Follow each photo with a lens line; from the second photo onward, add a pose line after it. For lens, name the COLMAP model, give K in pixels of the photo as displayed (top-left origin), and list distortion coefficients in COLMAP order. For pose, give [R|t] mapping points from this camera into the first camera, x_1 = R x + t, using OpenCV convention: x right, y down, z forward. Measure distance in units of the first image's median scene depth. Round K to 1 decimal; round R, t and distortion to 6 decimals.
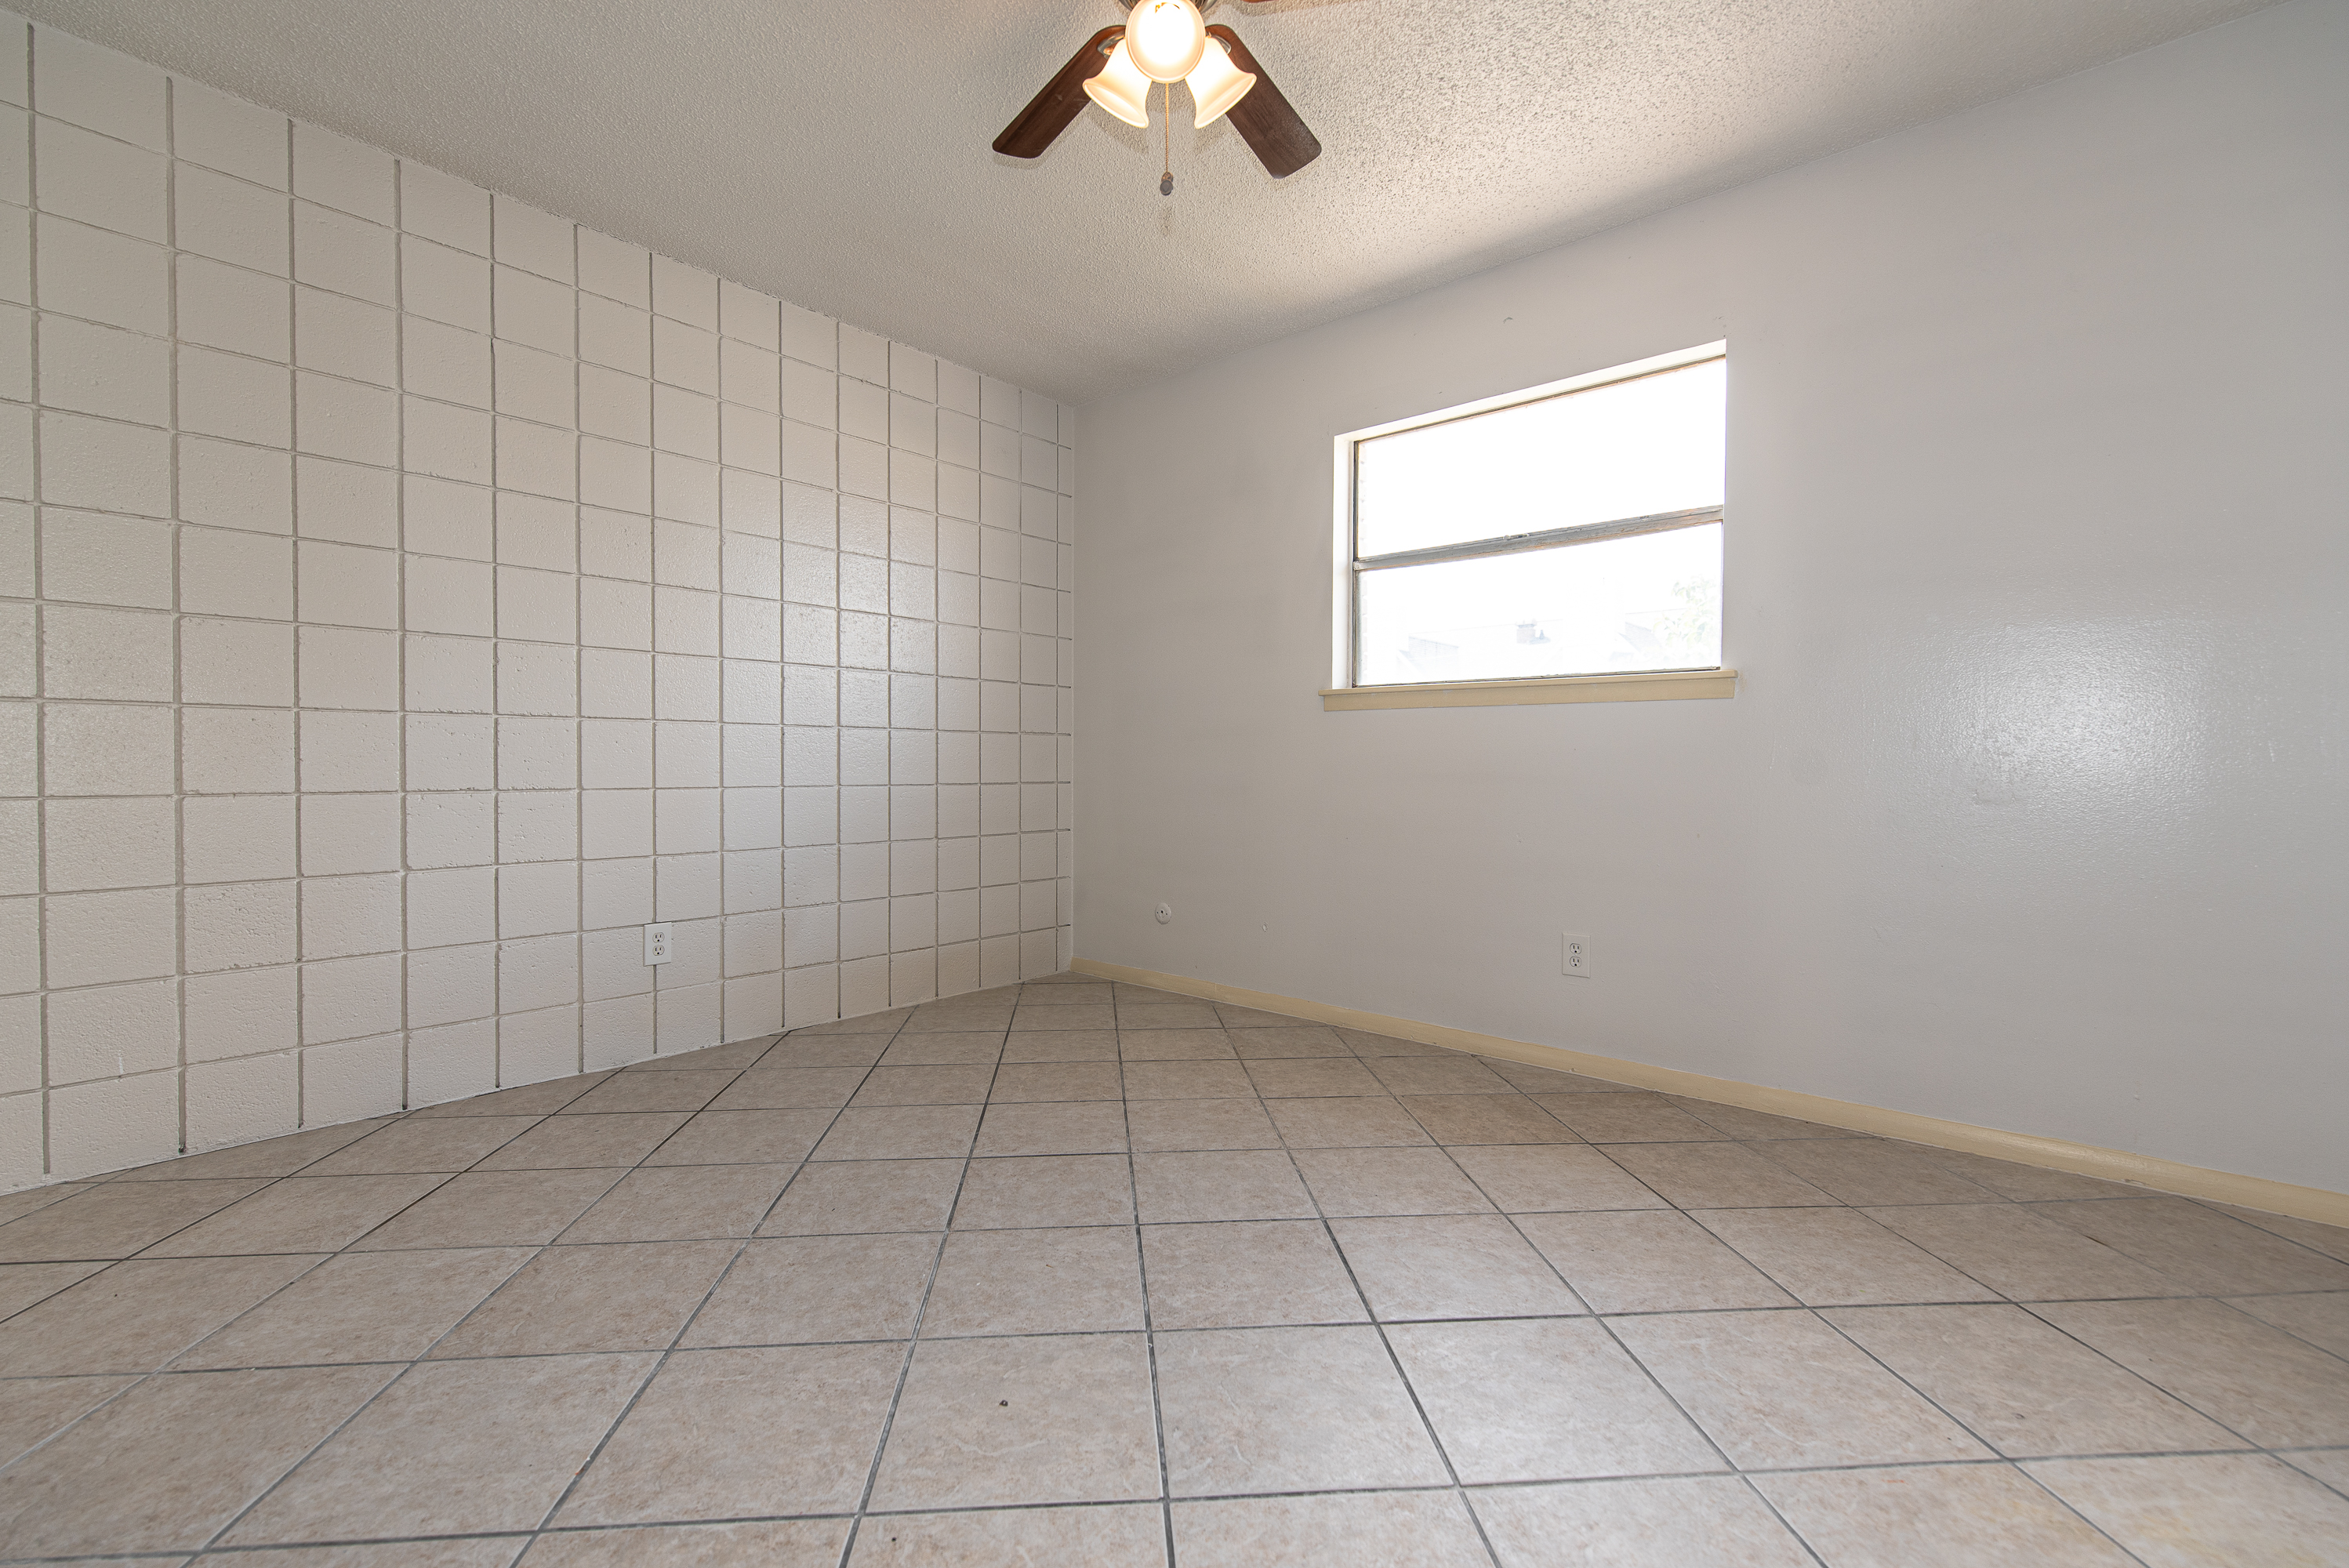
lens RADIAL K [[1017.8, 0, 1170.8], [0, 1017.8, 772.0], [0, 0, 1]] dist [-0.000711, 0.000227]
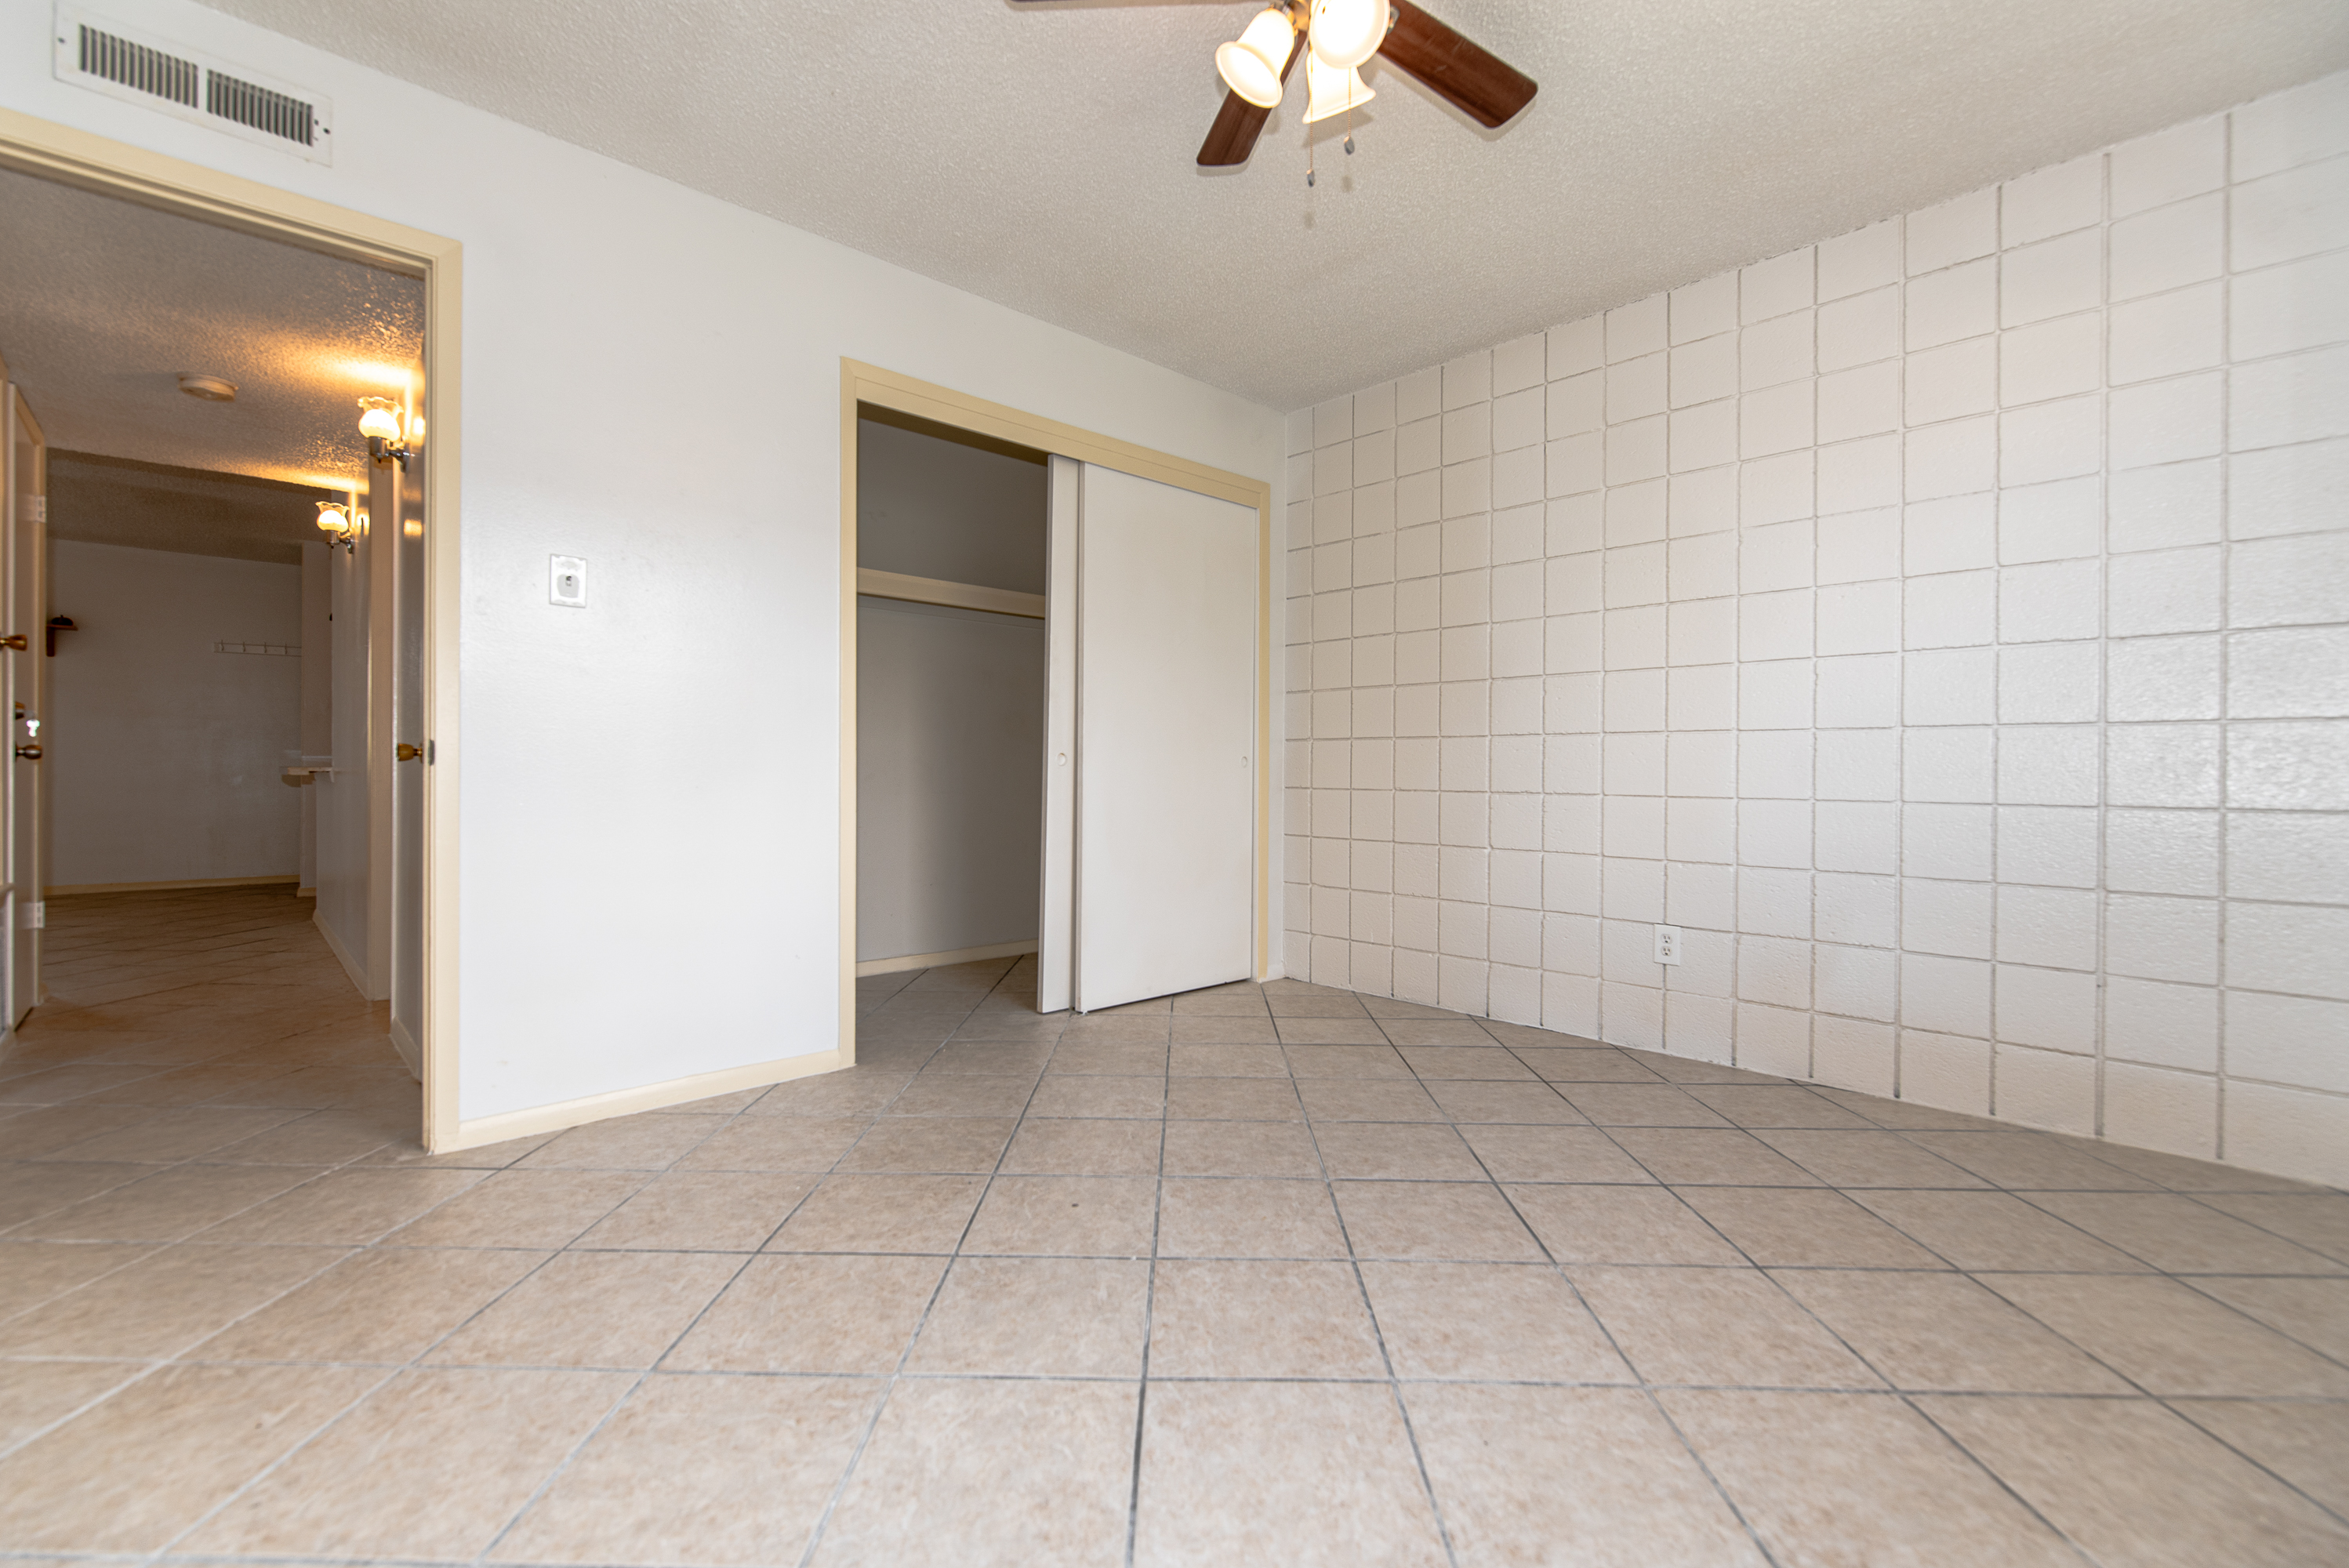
lens RADIAL K [[1017.8, 0, 1170.7], [0, 1017.8, 777.1], [0, 0, 1]] dist [-0.000711, 0.000227]
pose [[-0.102784, 0.005173, -0.994690, 0.676433], [-0.015347, 0.999859, 0.006786, -0.004561], [0.994585, 0.015963, -0.102690, 0.676697]]
